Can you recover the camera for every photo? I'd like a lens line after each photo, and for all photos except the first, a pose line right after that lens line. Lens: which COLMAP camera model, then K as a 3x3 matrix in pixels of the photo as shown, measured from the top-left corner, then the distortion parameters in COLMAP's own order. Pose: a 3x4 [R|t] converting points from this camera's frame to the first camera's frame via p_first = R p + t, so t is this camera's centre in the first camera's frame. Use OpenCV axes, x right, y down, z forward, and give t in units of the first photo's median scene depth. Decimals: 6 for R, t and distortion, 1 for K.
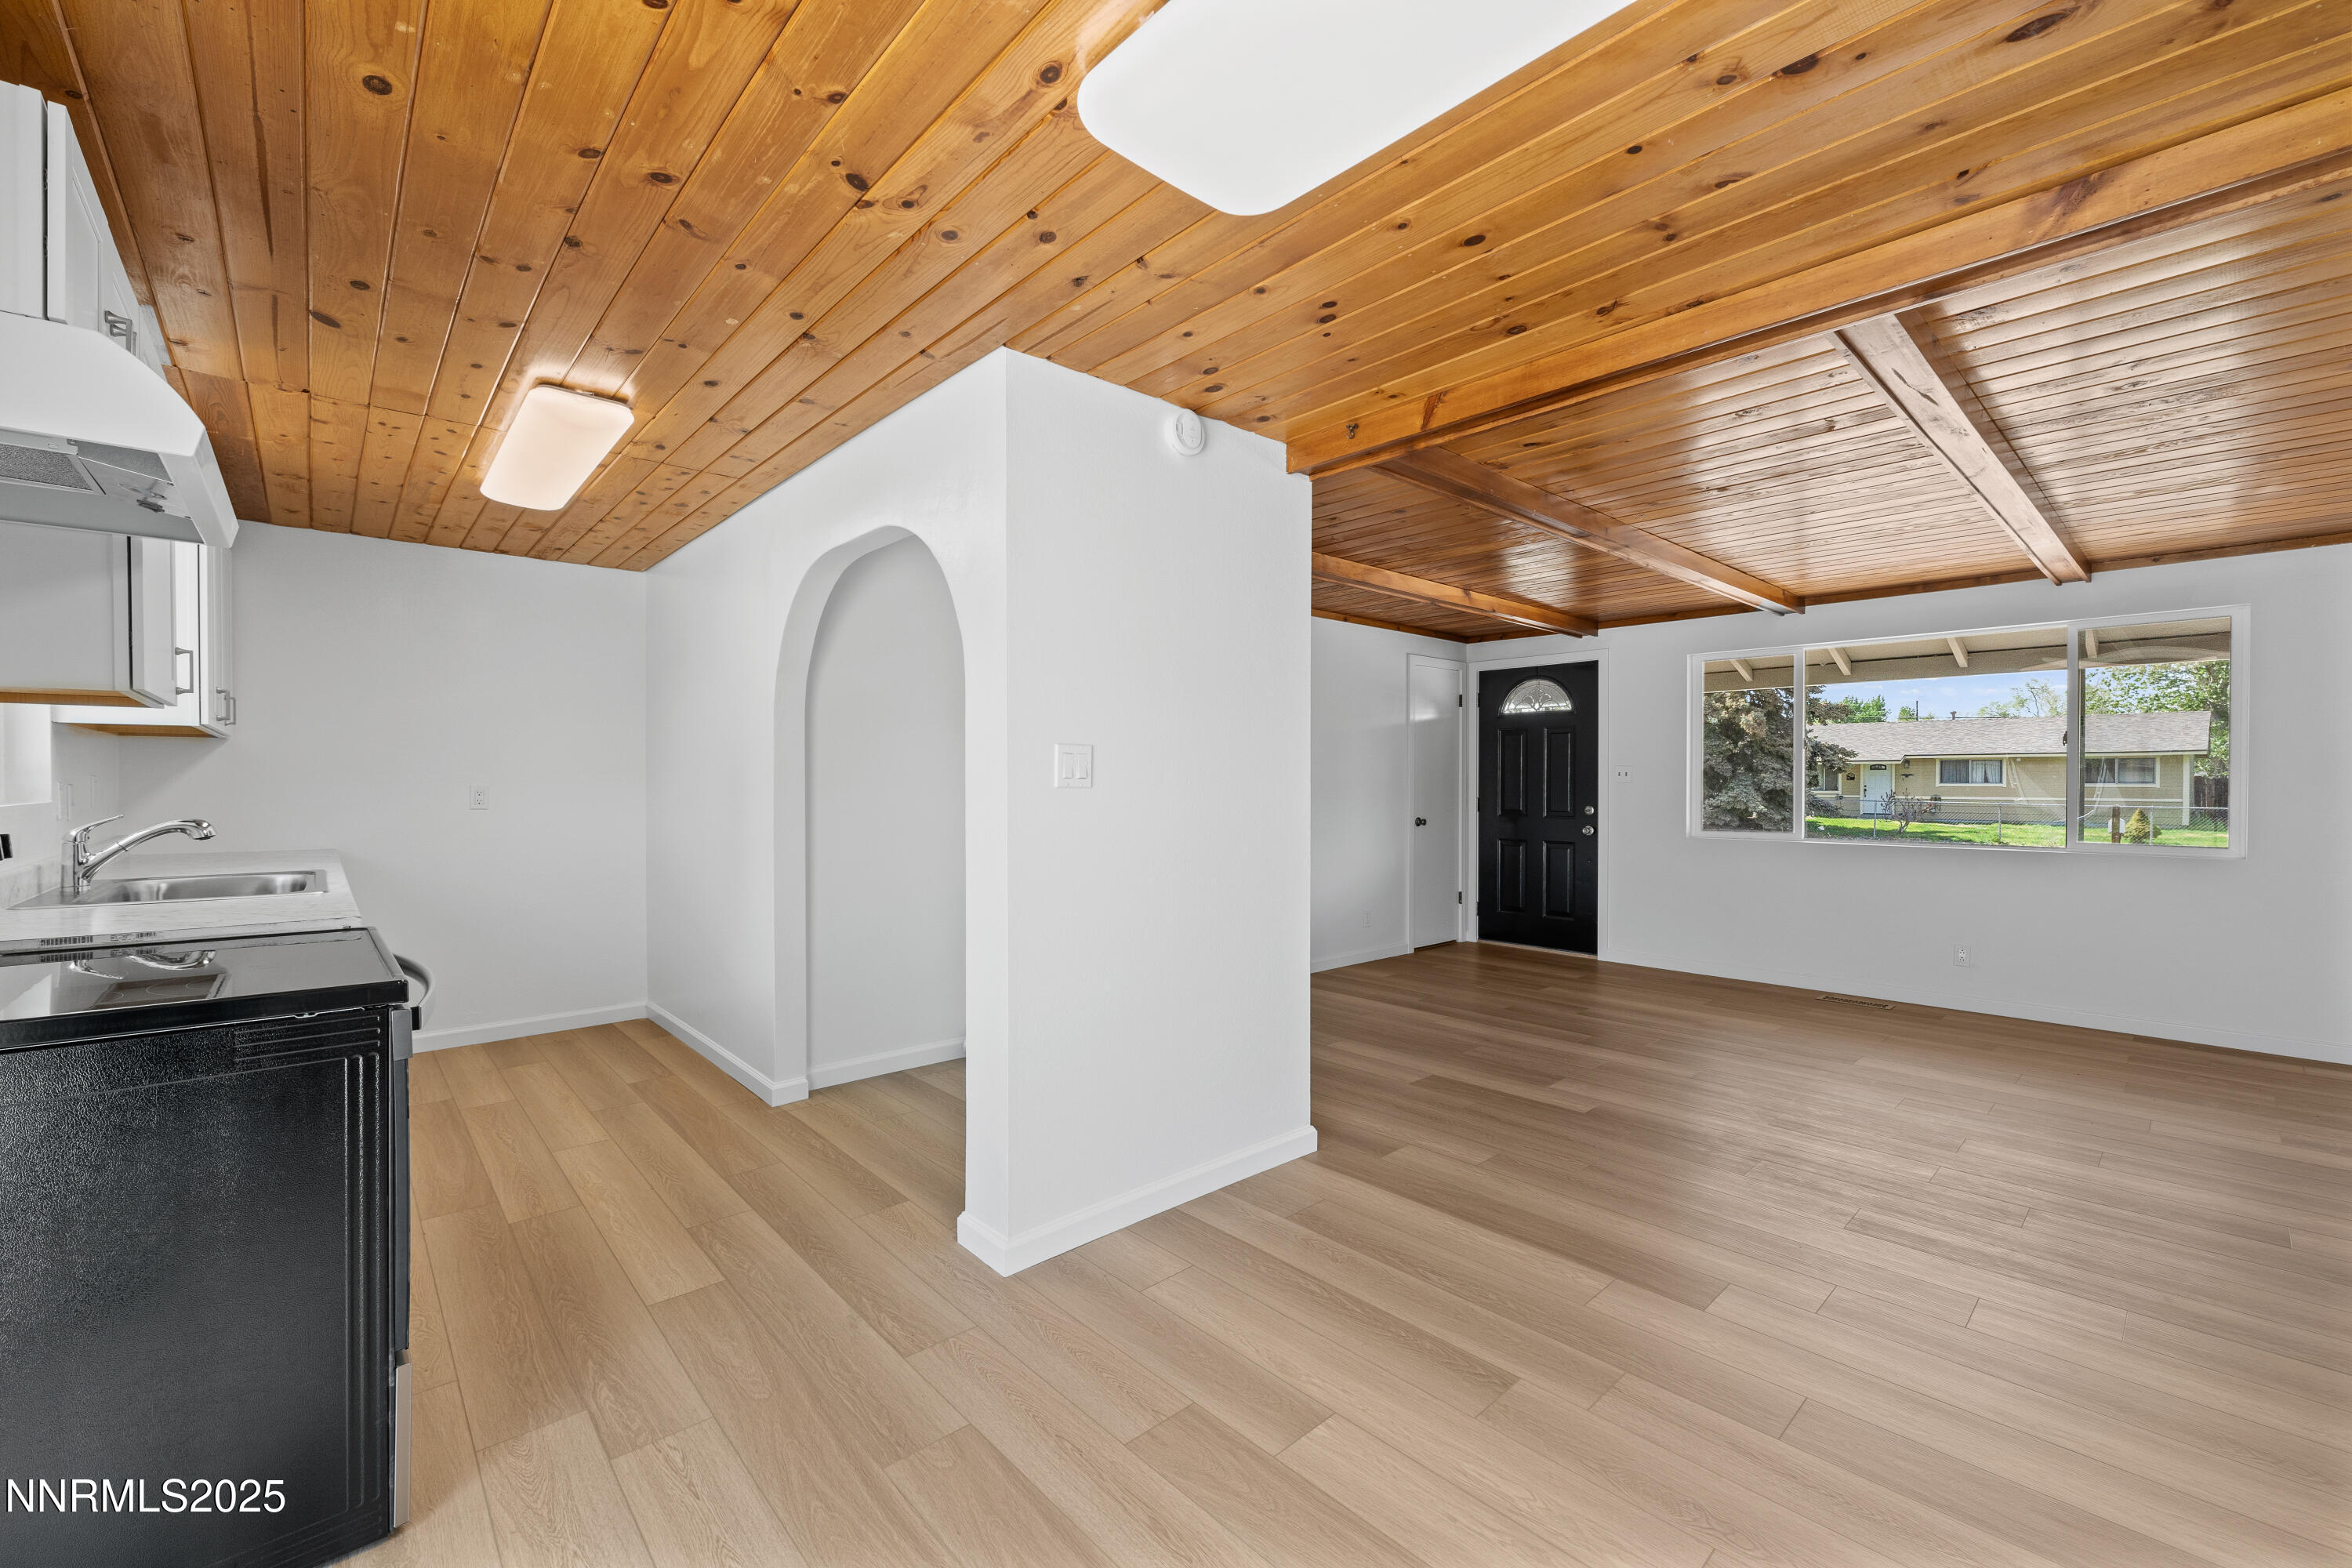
lens RADIAL K [[954.6, 0, 1179.3], [0, 954.6, 781.4], [0, 0, 1]] dist [-0.001863, 0.000010]
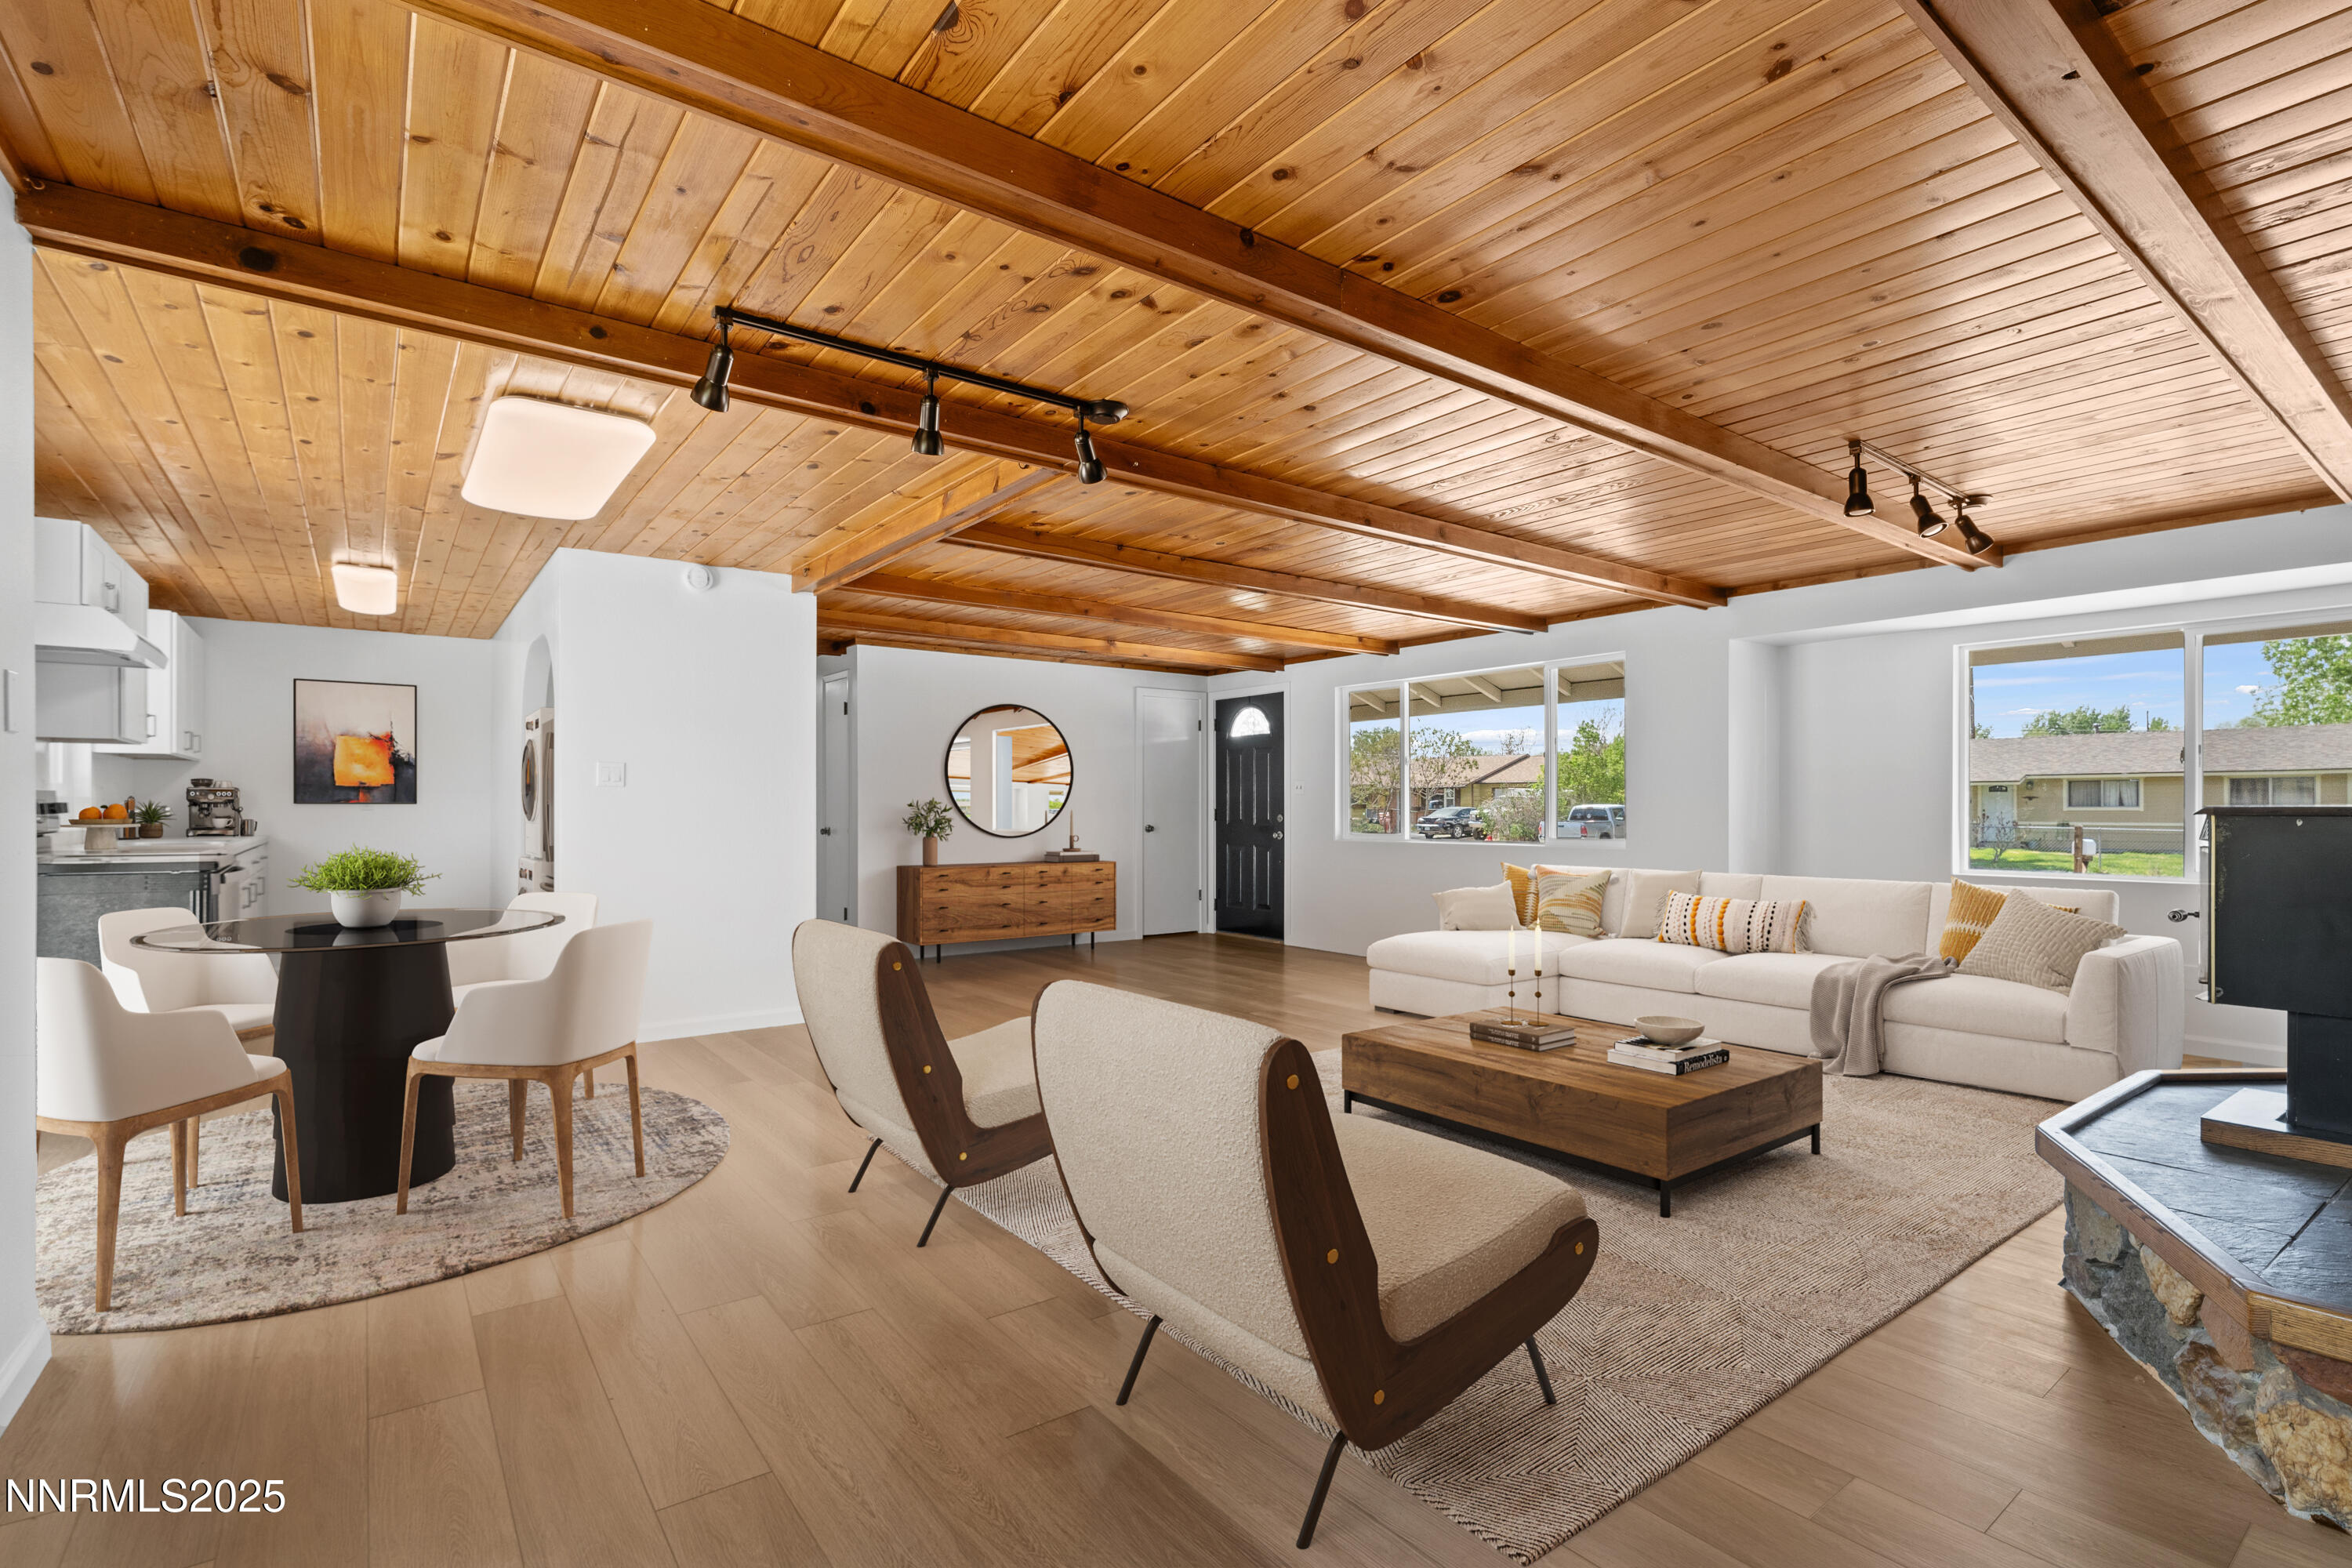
lens RADIAL K [[1080.9, 0, 1173.3], [0, 1080.9, 796.5], [0, 0, 1]] dist [0.006477, 0.000480]
pose [[0.995167, -0.000929, -0.098197, 0.422829], [-0.000141, 0.999941, -0.010895, 0.017563], [0.098201, 0.010856, 0.995107, -0.339254]]
